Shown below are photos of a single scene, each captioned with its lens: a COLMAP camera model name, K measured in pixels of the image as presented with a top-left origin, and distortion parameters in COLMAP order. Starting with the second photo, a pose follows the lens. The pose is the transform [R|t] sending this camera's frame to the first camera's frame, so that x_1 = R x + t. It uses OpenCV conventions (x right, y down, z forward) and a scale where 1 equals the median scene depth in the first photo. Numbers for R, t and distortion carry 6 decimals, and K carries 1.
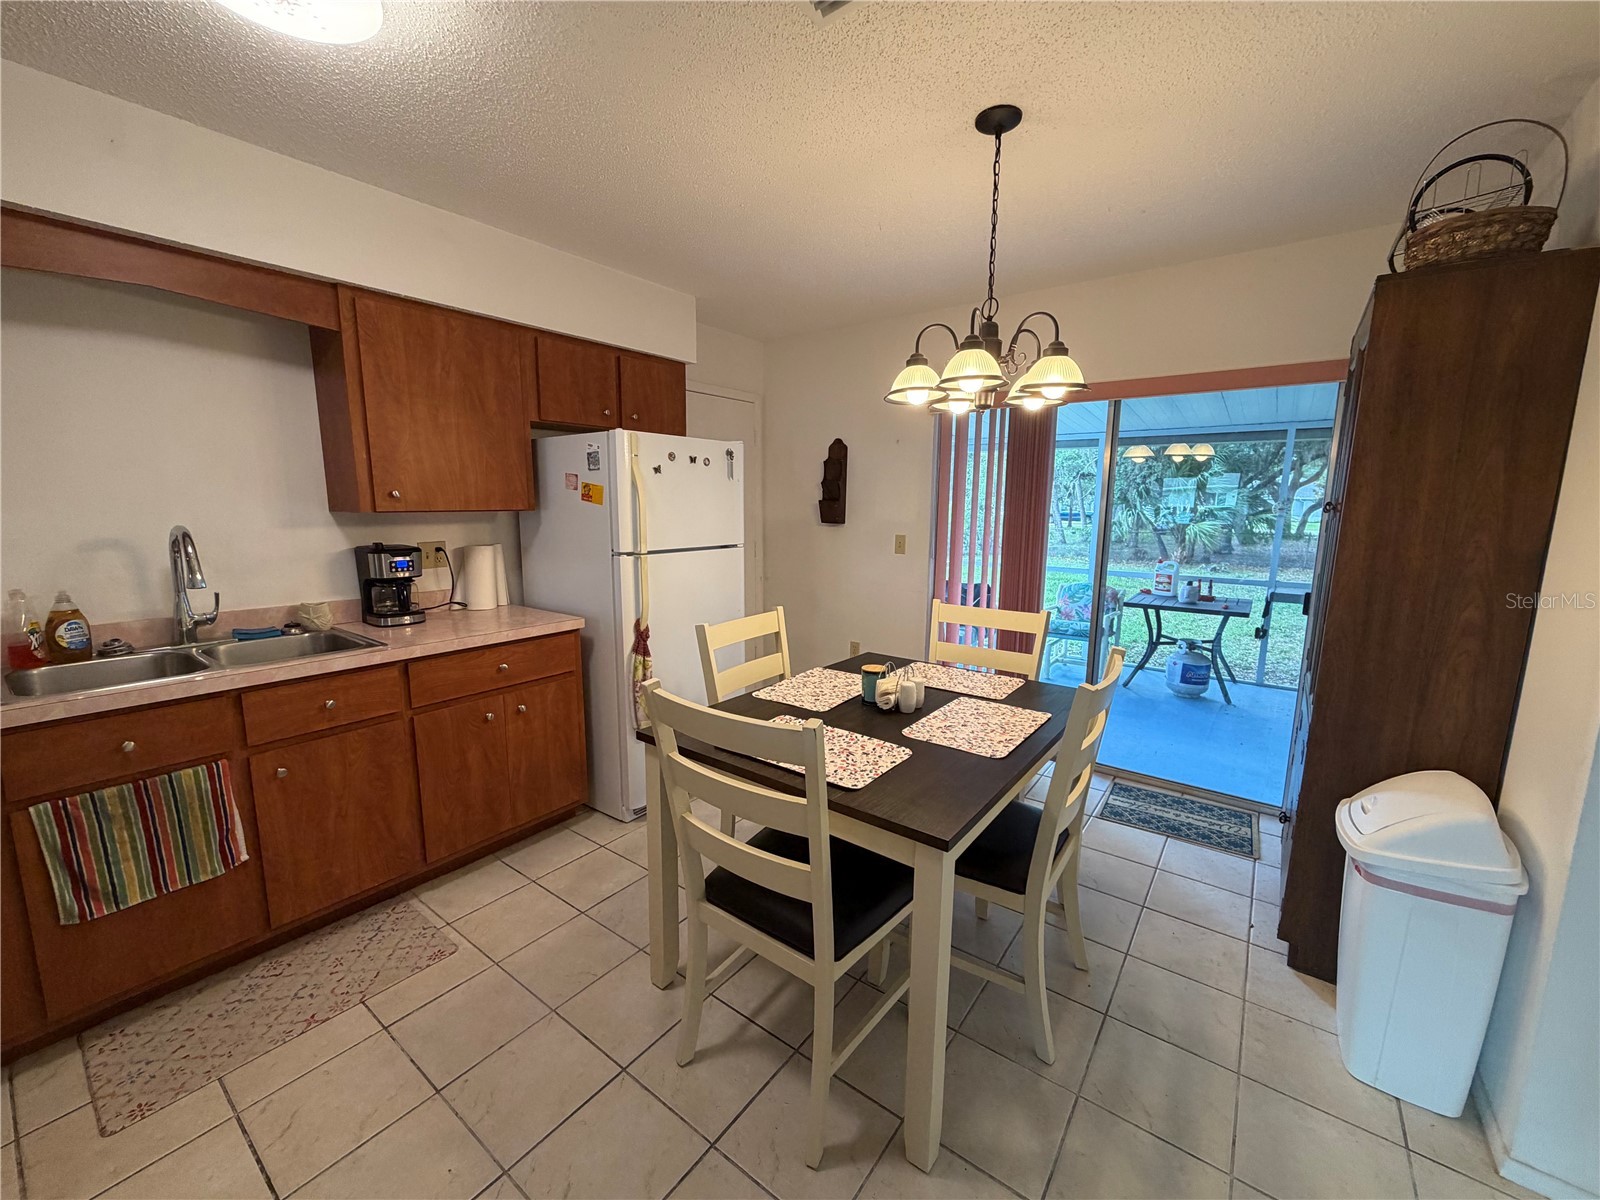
lens RADIAL K [[639.0, 0, 795.0], [0, 639.0, 598.8], [0, 0, 1]] dist [-0.002265, -0.000470]
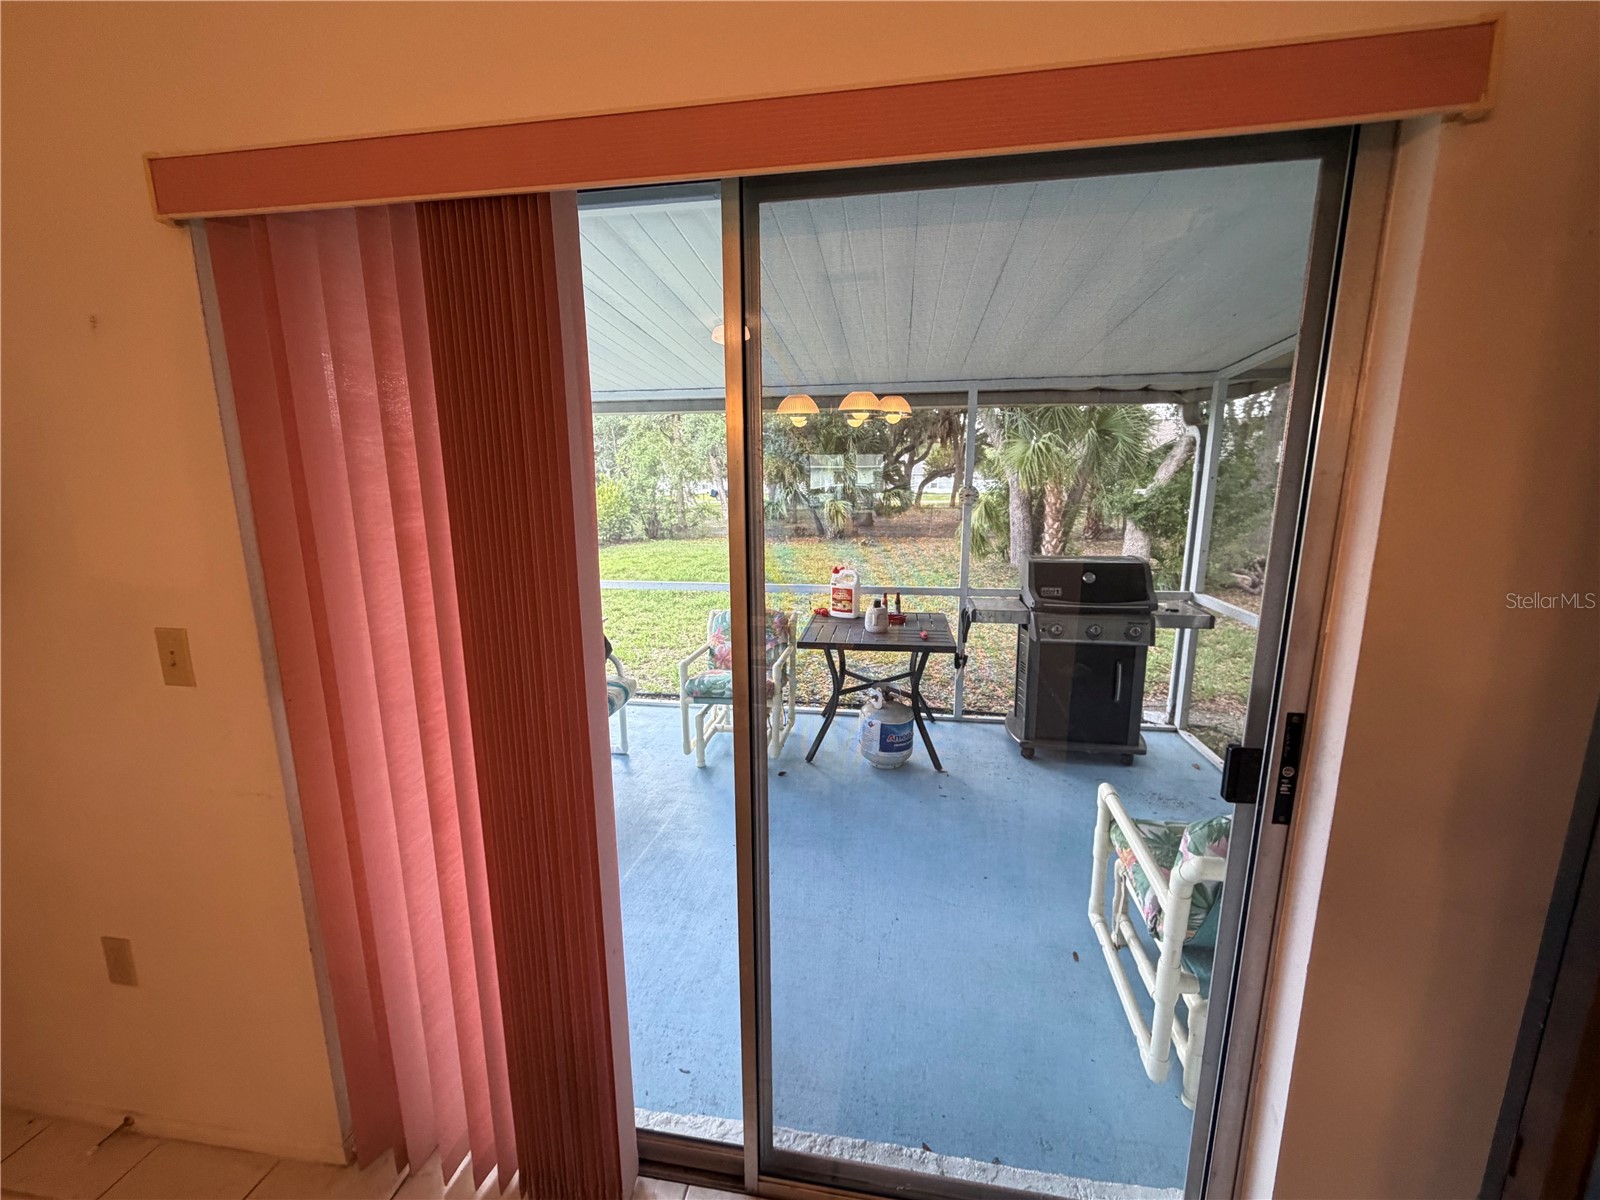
lens RADIAL K [[639.0, 0, 795.0], [0, 639.0, 598.8], [0, 0, 1]] dist [-0.002265, -0.000470]
pose [[0.881520, -0.102452, 0.460898, 0.204683], [0.087916, 0.994719, 0.052965, -0.072219], [-0.463890, -0.006169, 0.885871, 0.400253]]
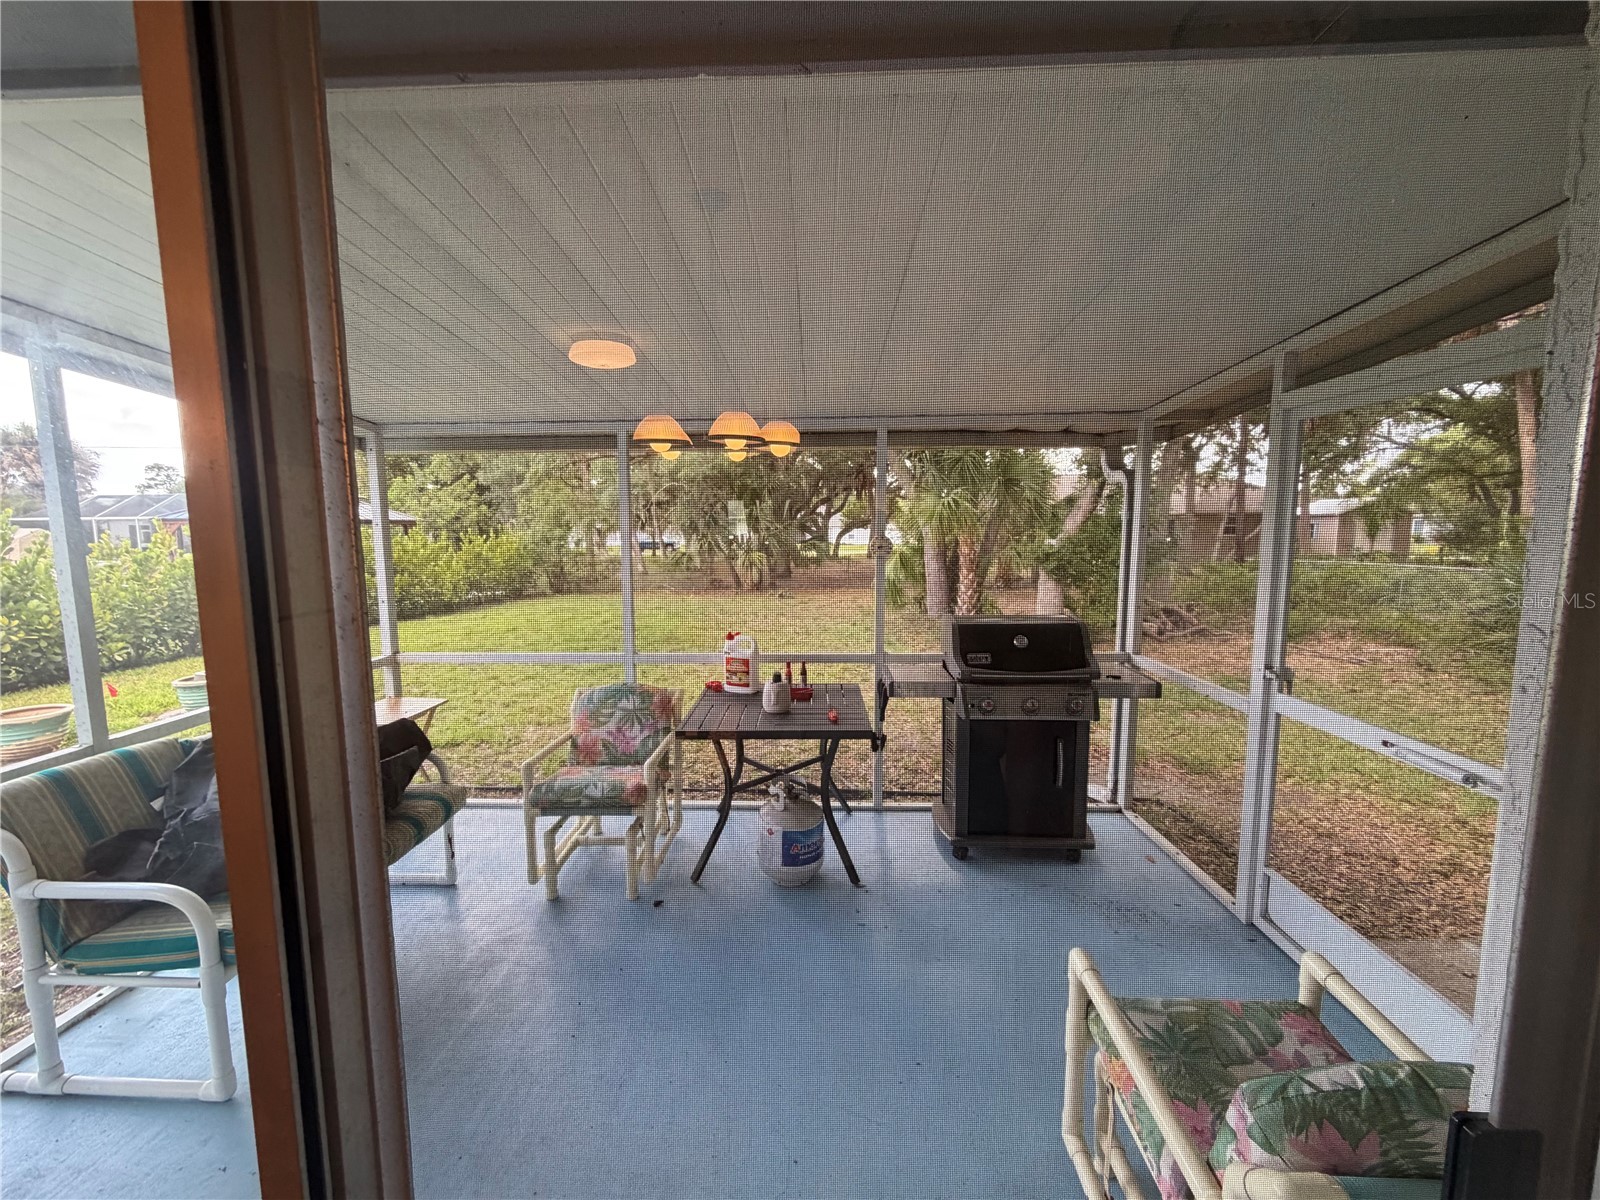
lens RADIAL K [[639.0, 0, 795.0], [0, 639.0, 598.8], [0, 0, 1]] dist [-0.002265, -0.000470]
pose [[0.816884, -0.077845, 0.571525, 0.292812], [0.104382, 0.994442, -0.013746, -0.082763], [-0.567278, 0.070886, 0.820470, 0.488233]]
